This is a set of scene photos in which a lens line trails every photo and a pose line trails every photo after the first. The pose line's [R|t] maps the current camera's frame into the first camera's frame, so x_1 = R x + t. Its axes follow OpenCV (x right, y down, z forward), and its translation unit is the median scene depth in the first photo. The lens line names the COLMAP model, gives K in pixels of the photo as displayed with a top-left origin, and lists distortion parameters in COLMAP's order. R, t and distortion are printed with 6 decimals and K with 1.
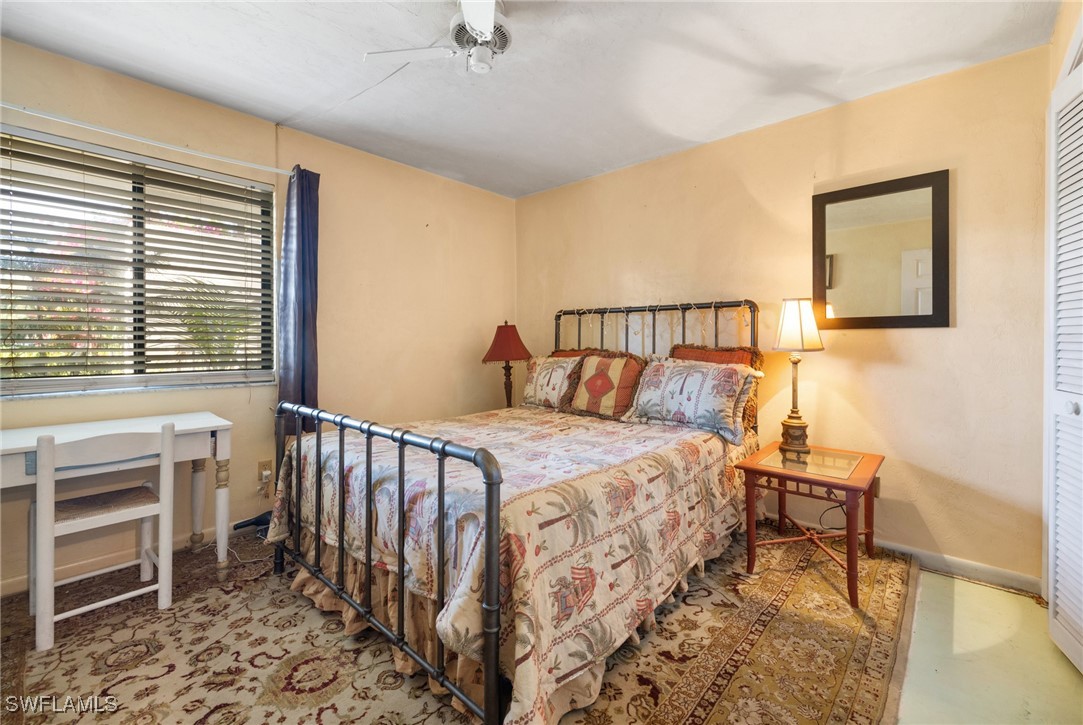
lens RADIAL K [[469.4, 0, 531.1], [0, 469.4, 345.6], [0, 0, 1]] dist [0.000584, -0.000113]
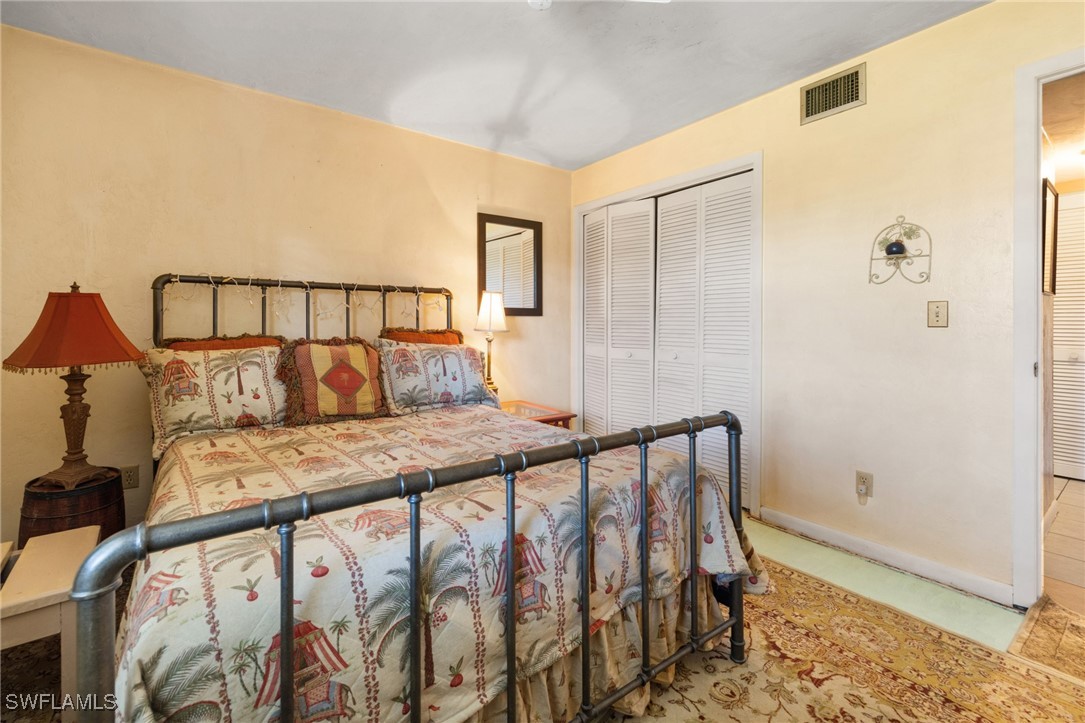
lens RADIAL K [[470.3, 0, 540.1], [0, 470.3, 326.2], [0, 0, 1]] dist [0.000584, -0.000113]
pose [[0.182160, -0.005484, 0.983254, -0.674085], [0.008365, 0.999957, 0.004027, -0.008236], [-0.983233, 0.007491, 0.182198, 0.613991]]
